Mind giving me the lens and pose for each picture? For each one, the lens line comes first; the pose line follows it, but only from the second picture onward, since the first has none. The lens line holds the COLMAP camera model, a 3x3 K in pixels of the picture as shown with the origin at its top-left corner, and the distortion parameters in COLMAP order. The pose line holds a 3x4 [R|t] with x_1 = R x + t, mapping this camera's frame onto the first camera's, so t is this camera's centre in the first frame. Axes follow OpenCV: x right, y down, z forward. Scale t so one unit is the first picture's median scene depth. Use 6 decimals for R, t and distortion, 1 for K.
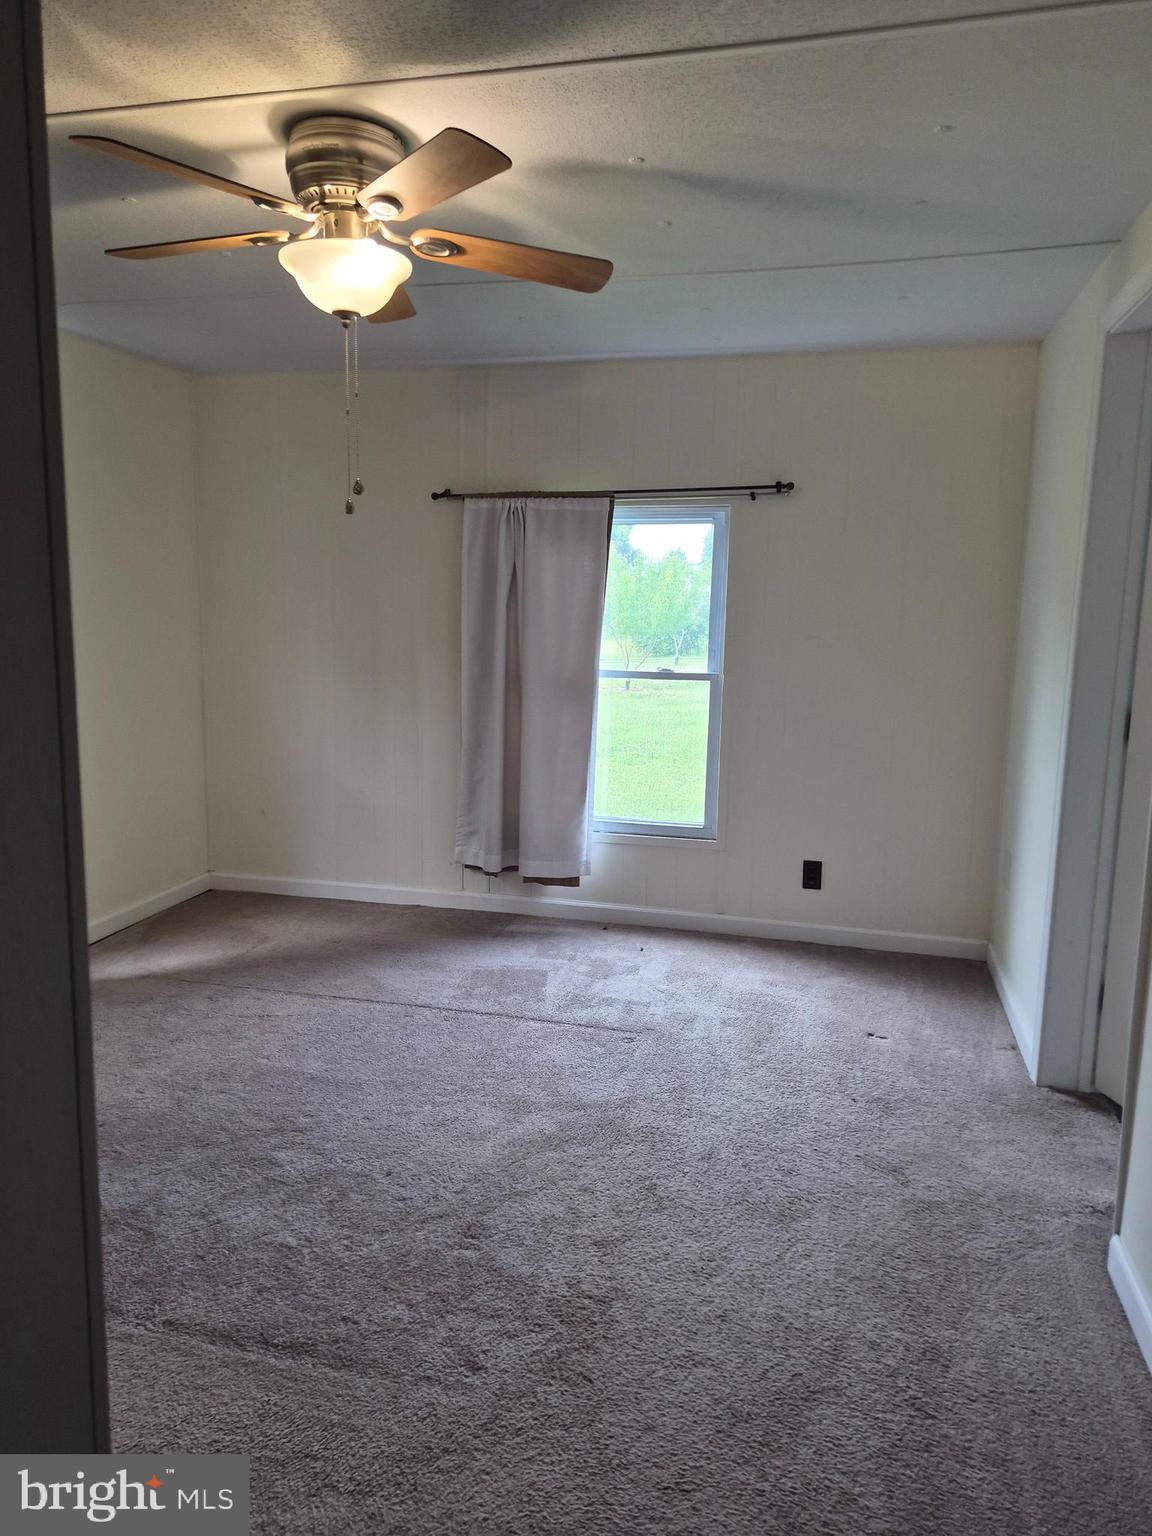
lens RADIAL K [[1081.4, 0, 576.0], [0, 1081.4, 768.0], [0, 0, 1]] dist [0.124693, -0.050876]
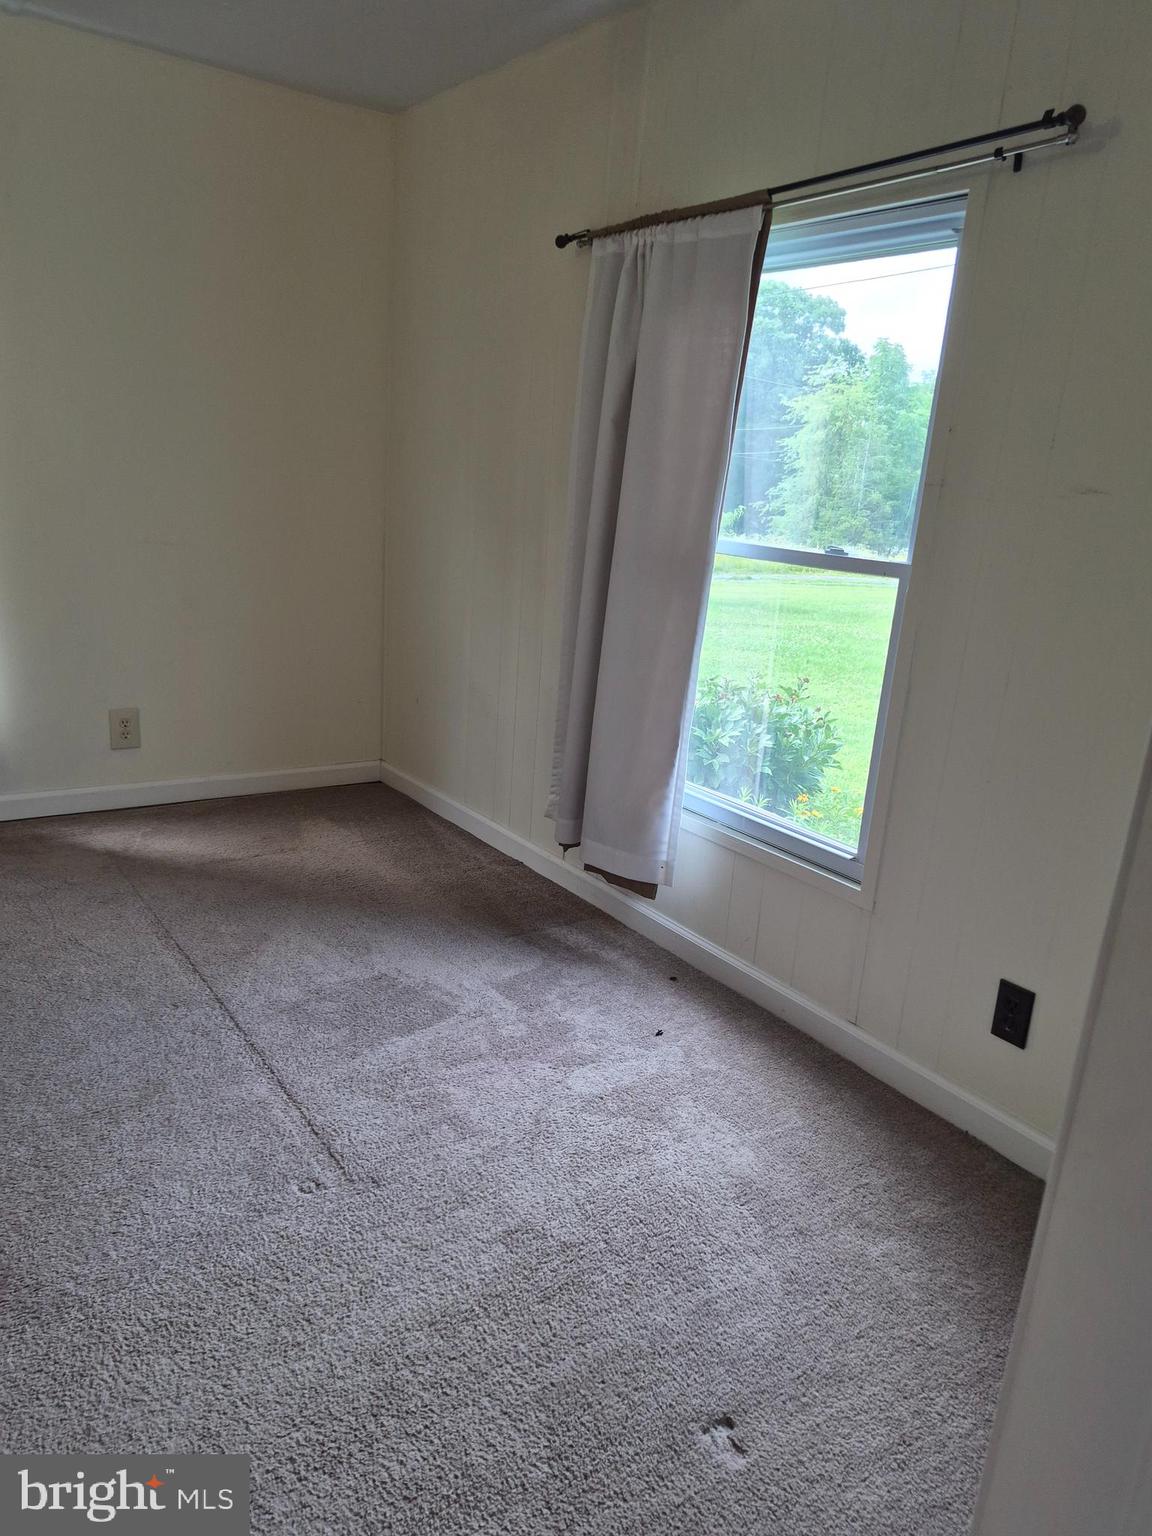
lens RADIAL K [[1083.5, 0, 576.4], [0, 1083.5, 793.3], [0, 0, 1]] dist [0.079946, -0.063472]
pose [[0.771798, 0.224111, -0.595065, 0.336400], [-0.169643, 0.974483, 0.146980, -0.033836], [0.612821, -0.012491, 0.790123, 0.511525]]
